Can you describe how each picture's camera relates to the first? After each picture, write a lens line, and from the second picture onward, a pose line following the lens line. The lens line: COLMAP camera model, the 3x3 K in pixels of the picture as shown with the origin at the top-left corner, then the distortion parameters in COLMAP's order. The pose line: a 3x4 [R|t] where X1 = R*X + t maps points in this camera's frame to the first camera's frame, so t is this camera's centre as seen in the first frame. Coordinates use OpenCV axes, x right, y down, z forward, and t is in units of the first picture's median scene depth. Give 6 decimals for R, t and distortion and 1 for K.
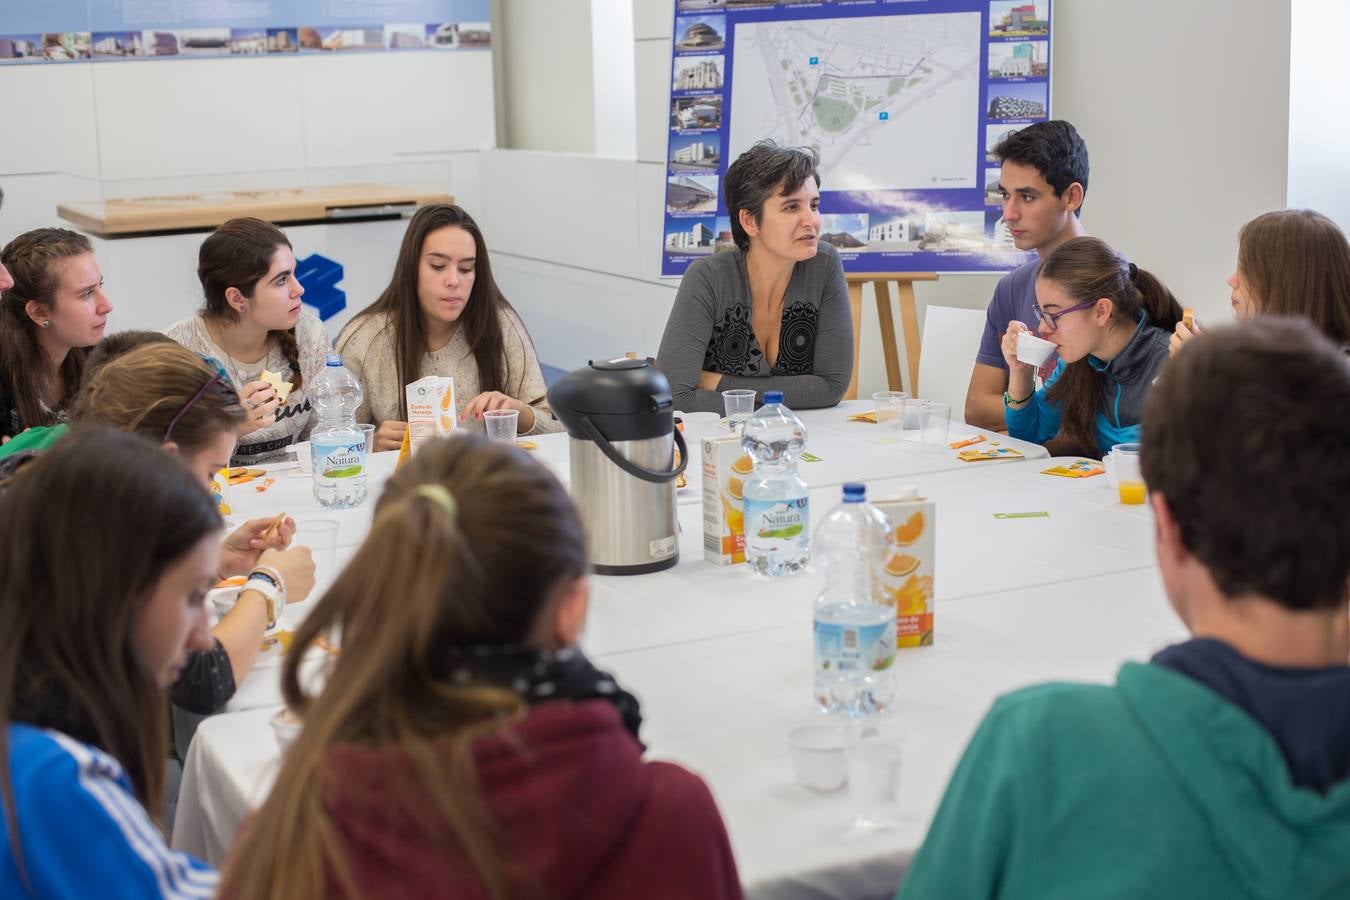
lens RADIAL K [[1939.8, 0, 677.7], [0, 1939.8, 456.3], [0, 0, 1]] dist [-0.130196, 0.000000]
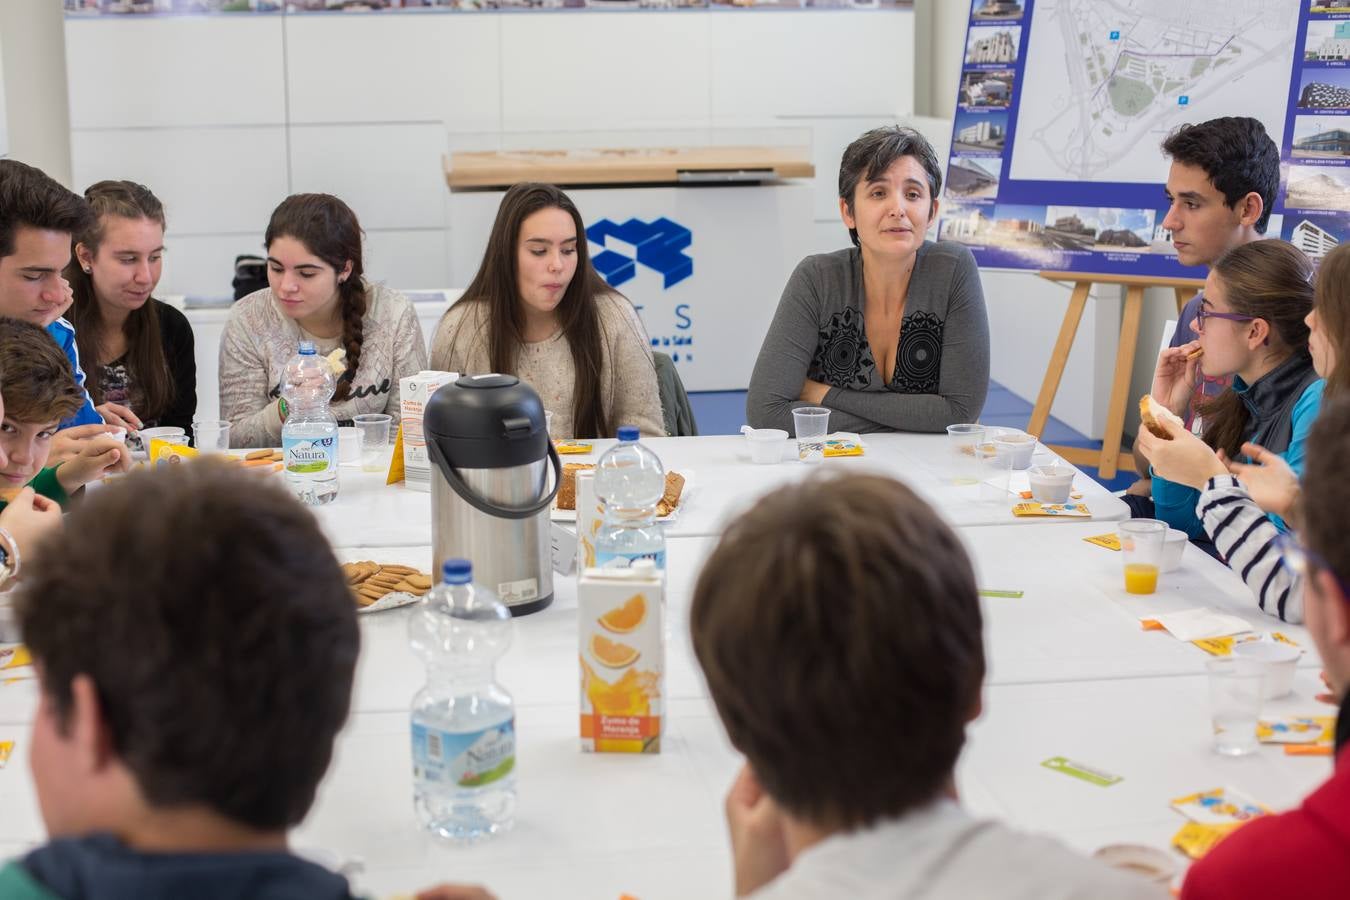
lens RADIAL K [[1939.8, 0, 669.5], [0, 1939.8, 457.2], [0, 0, 1]] dist [-0.130196, 0.000000]
pose [[0.947802, 0.087161, -0.306716, 0.164631], [-0.080039, 0.996151, 0.035747, -0.025777], [0.308651, -0.009332, 0.951130, 0.092085]]
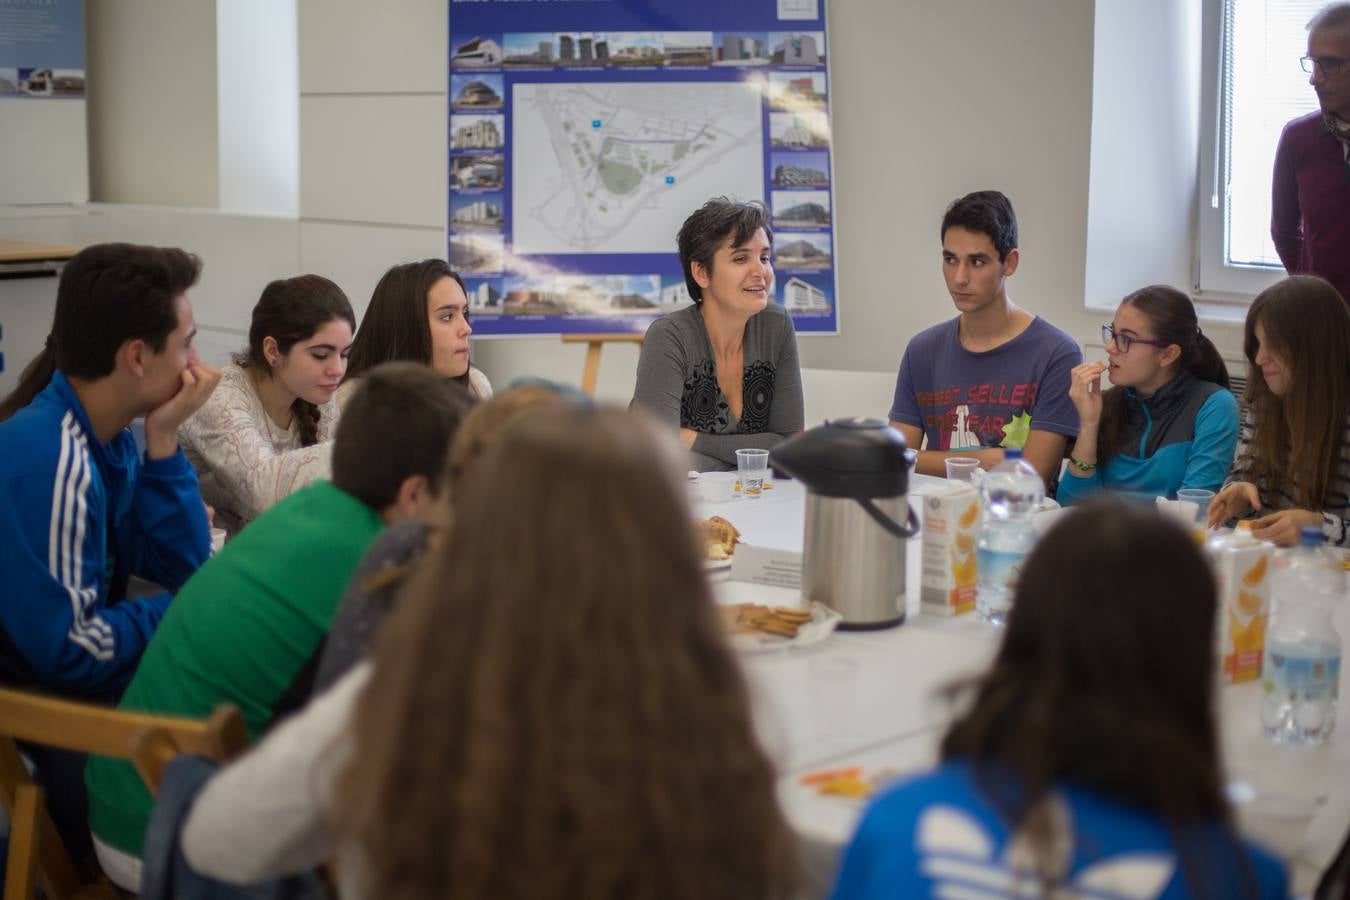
lens RADIAL K [[1939.8, 0, 672.8], [0, 1939.8, 453.5], [0, 0, 1]] dist [-0.130196, 0.000000]
pose [[0.942070, -0.016477, 0.335011, -0.234388], [0.027432, 0.999232, -0.027995, -0.003180], [-0.334293, 0.035563, 0.941798, 0.040068]]
